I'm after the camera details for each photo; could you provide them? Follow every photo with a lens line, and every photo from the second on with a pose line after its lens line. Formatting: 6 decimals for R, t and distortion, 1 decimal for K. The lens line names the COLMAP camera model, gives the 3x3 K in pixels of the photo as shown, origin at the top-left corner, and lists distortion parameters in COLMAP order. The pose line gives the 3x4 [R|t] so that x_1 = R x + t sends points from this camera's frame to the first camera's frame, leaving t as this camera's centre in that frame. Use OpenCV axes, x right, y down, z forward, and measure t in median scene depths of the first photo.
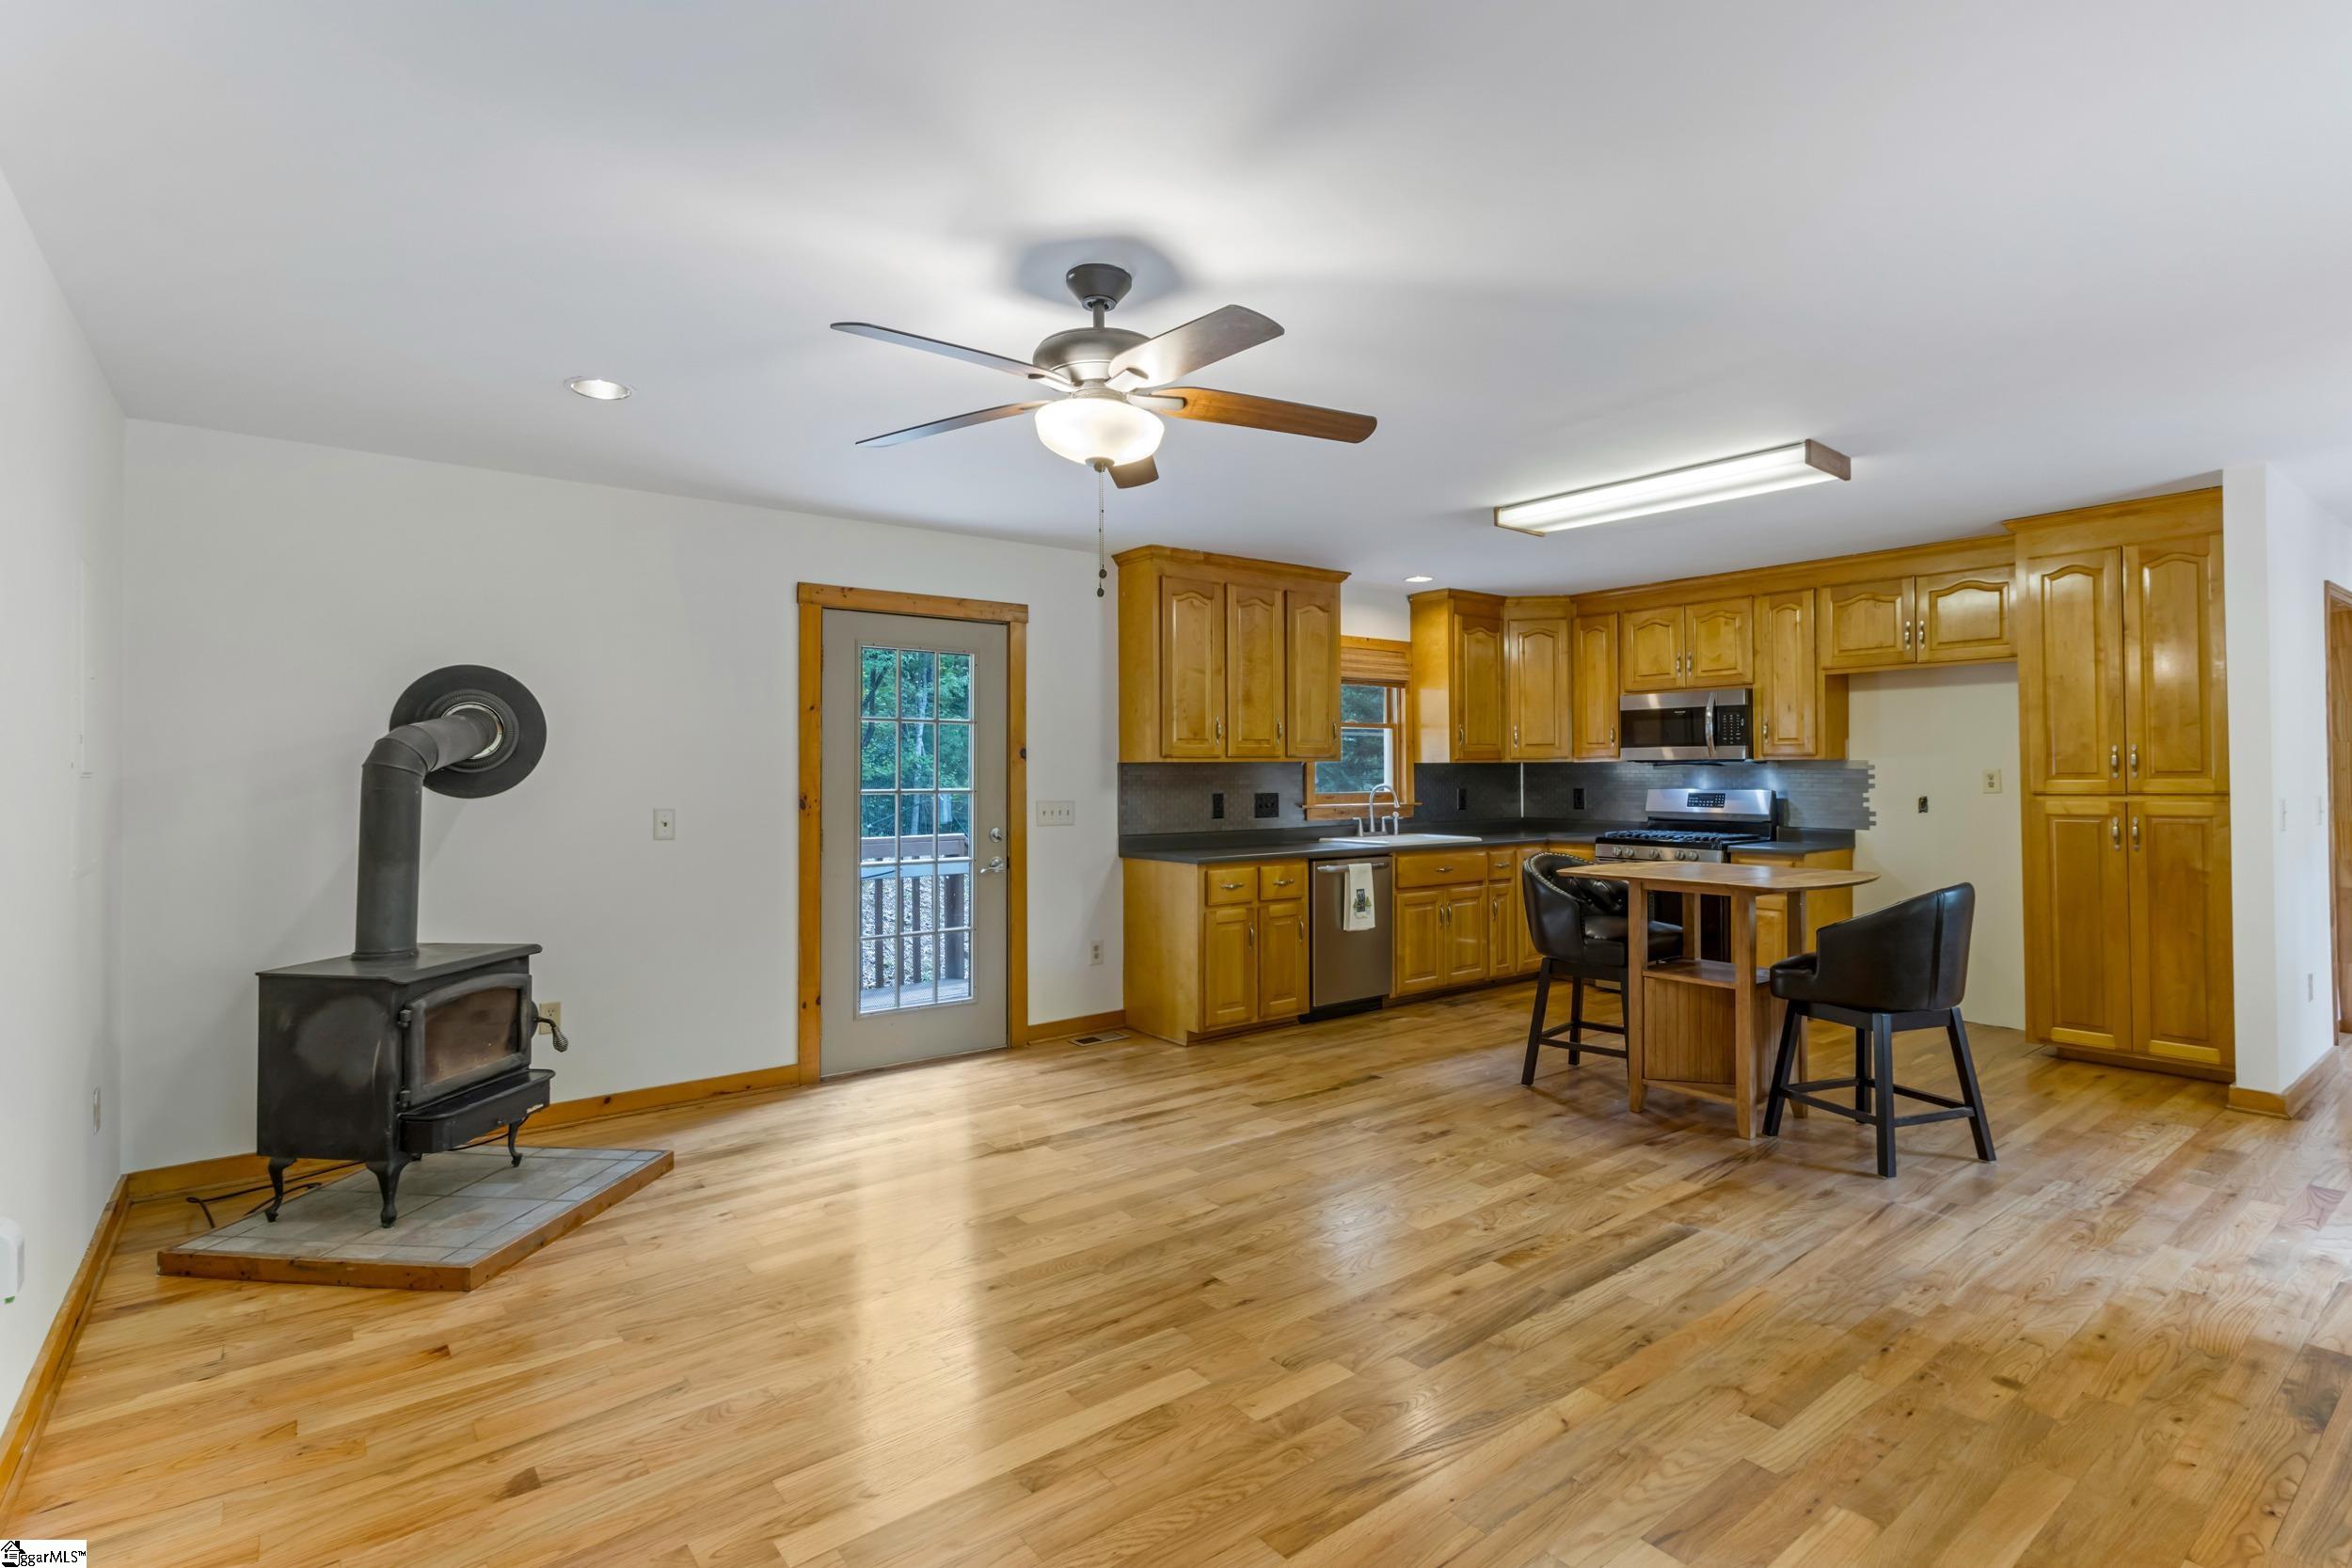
lens RADIAL K [[1135.5, 0, 1175.4], [0, 1135.5, 761.9], [0, 0, 1]] dist [0.003626, 0.001584]
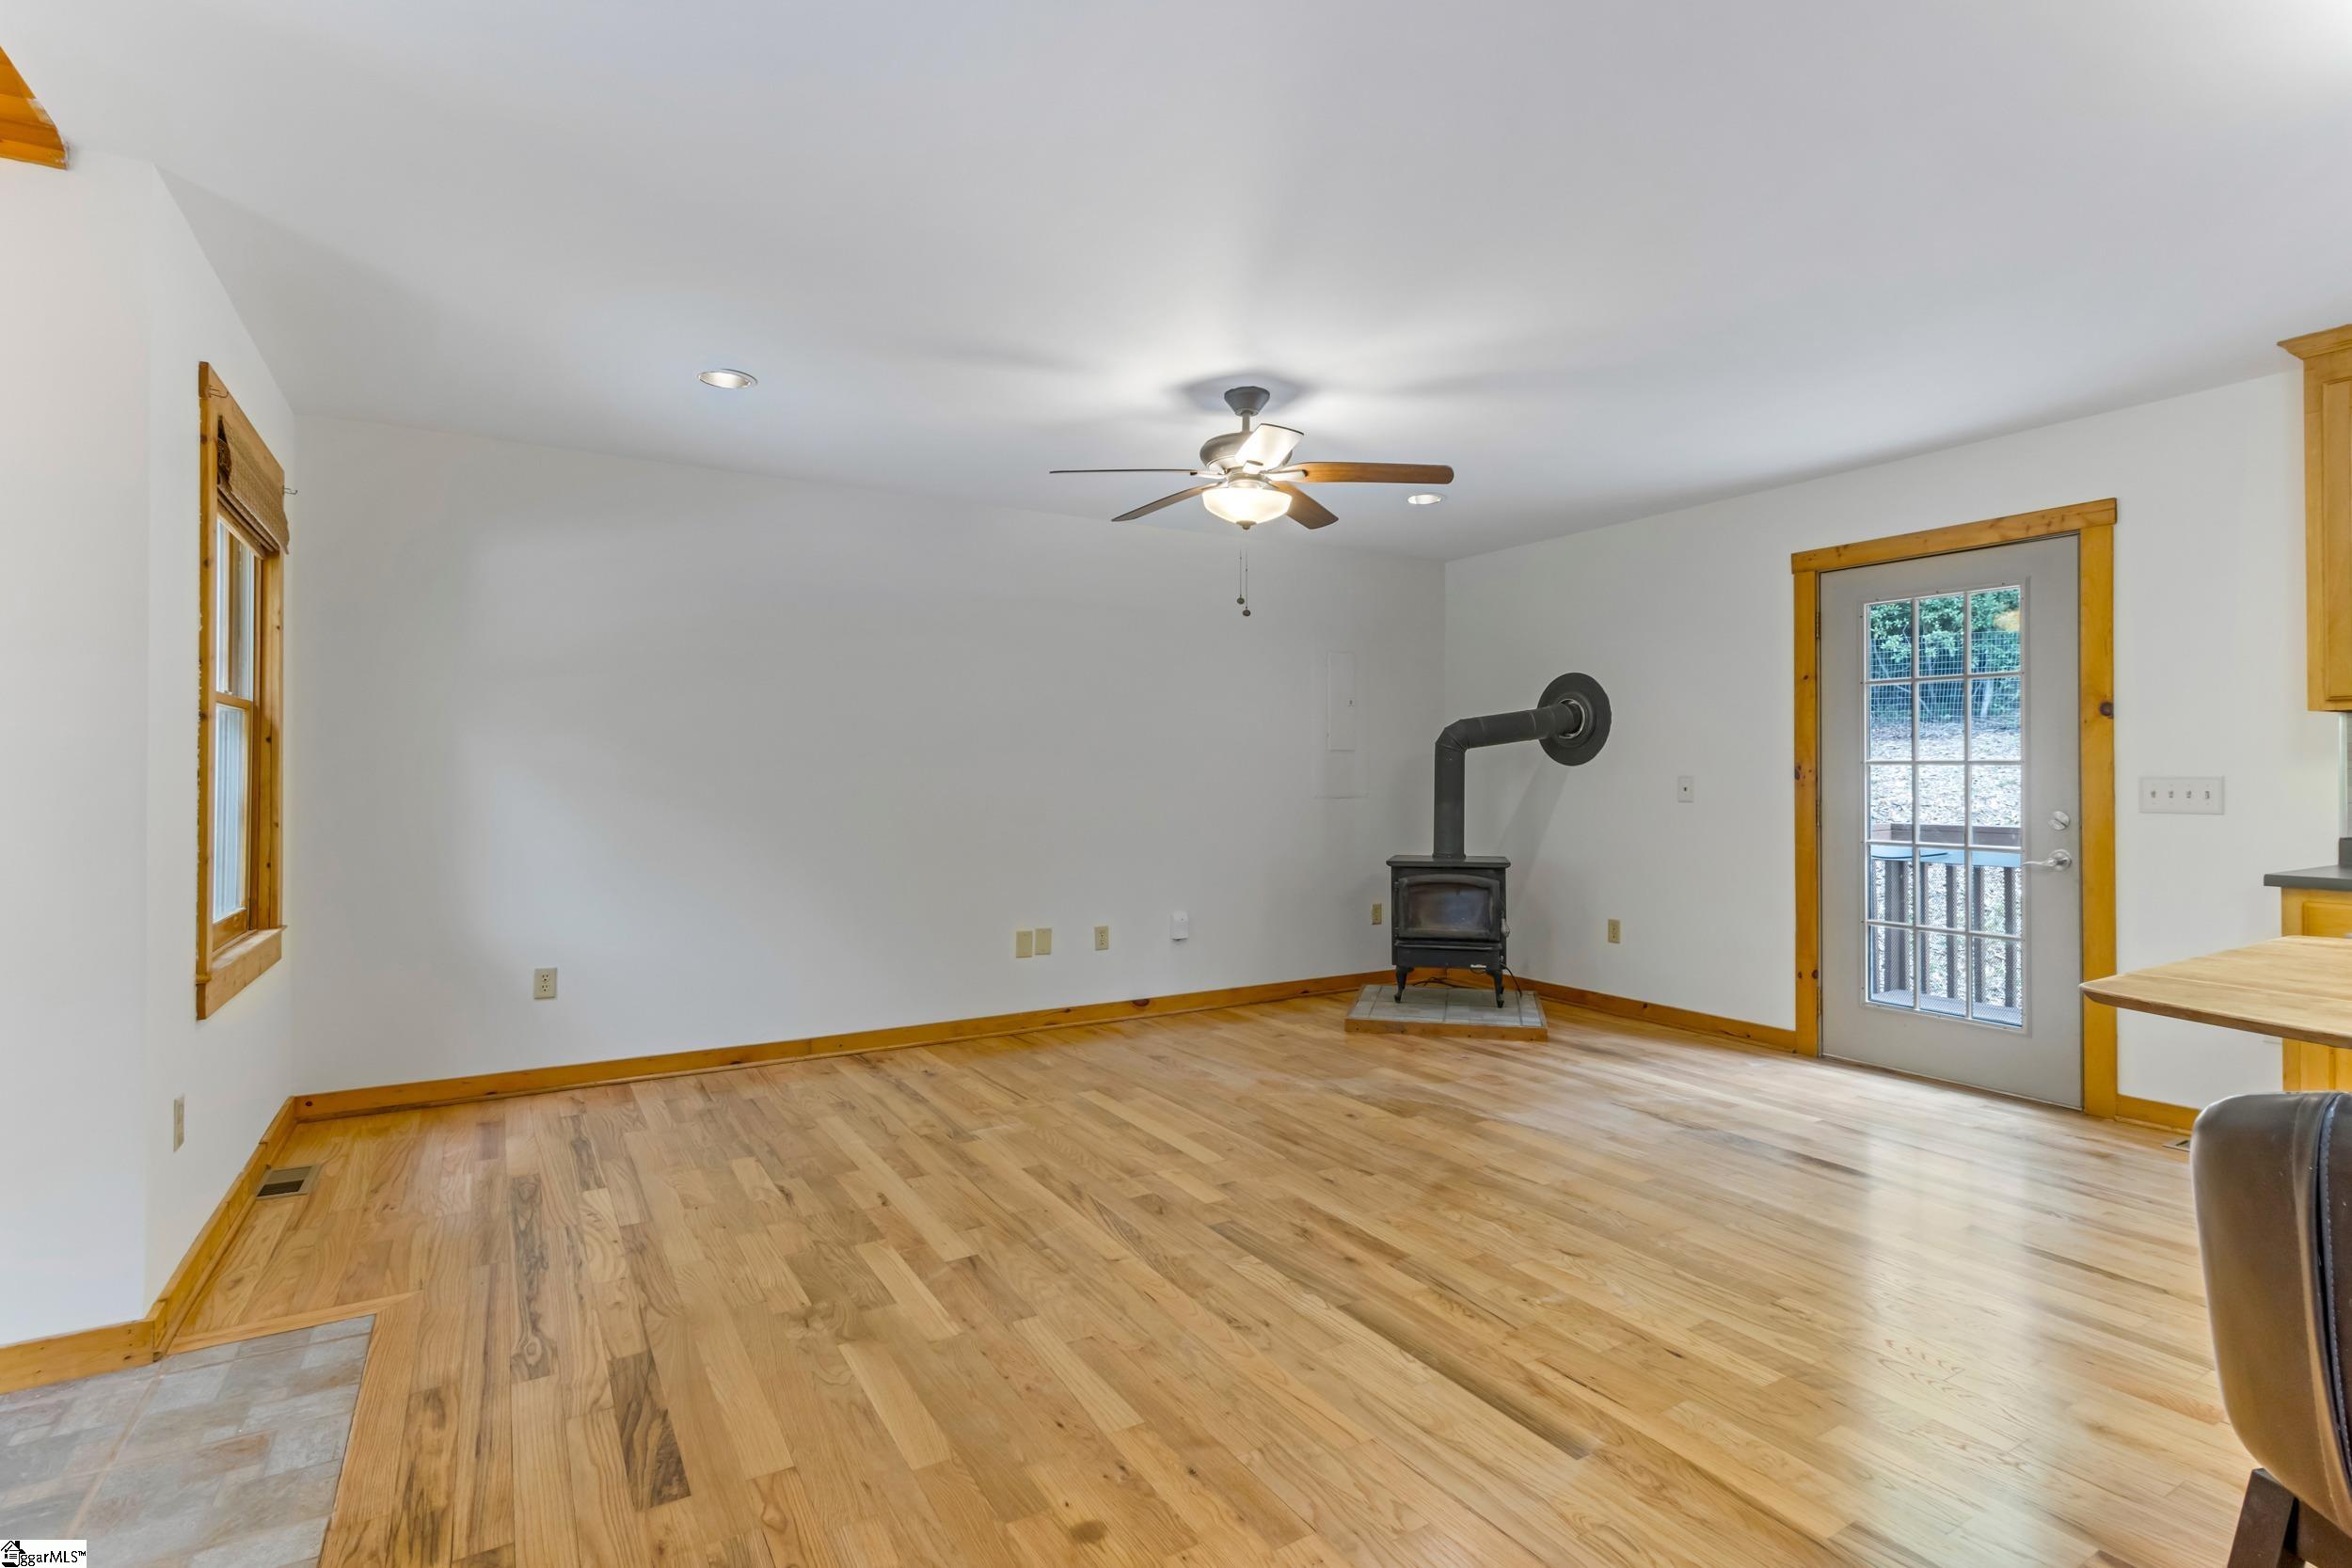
lens RADIAL K [[1135.5, 0, 1182.4], [0, 1135.5, 765.8], [0, 0, 1]] dist [0.003626, 0.001584]
pose [[-0.122327, -0.002149, -0.992487, 0.596921], [0.013468, 0.999902, -0.003825, 0.021435], [0.992398, -0.013835, -0.122286, 0.474451]]
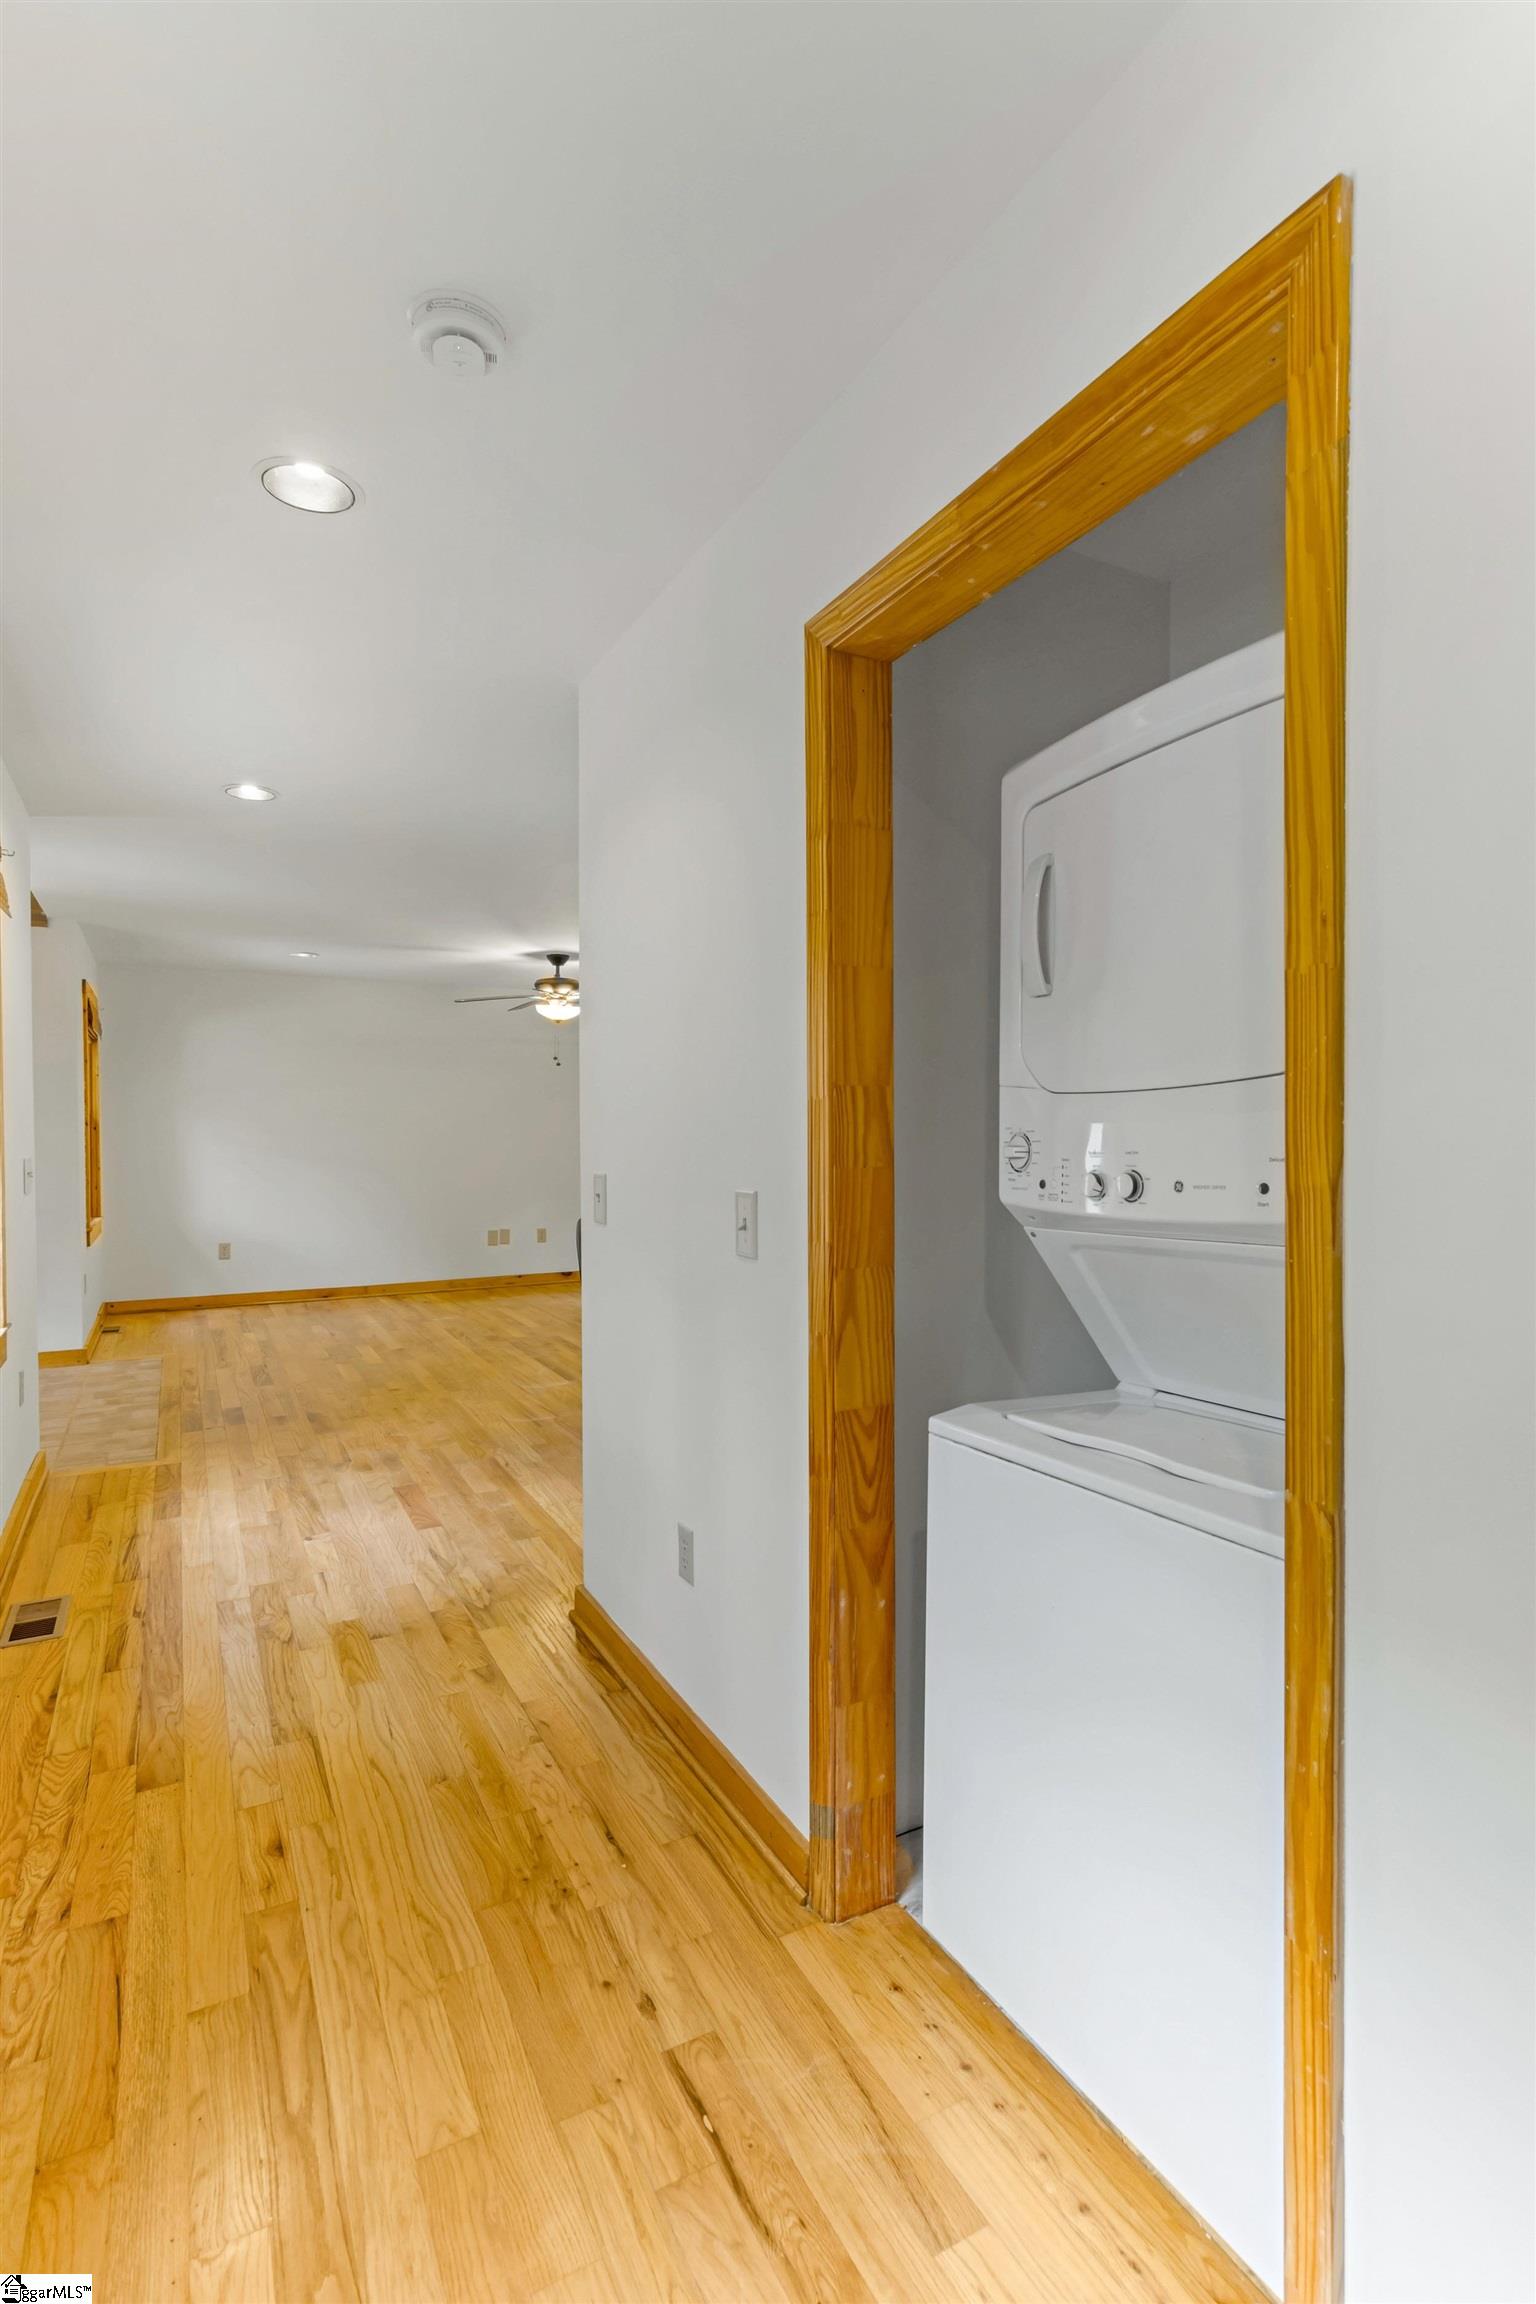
lens RADIAL K [[1112.4, 0, 781.8], [0, 1112.4, 1155.1], [0, 0, 1]] dist [0.003626, 0.001584]
pose [[-0.166431, 0.033483, -0.985485, 1.158015], [0.015601, 0.999388, 0.031320, 0.001660], [0.985930, -0.010162, -0.166851, 0.886127]]
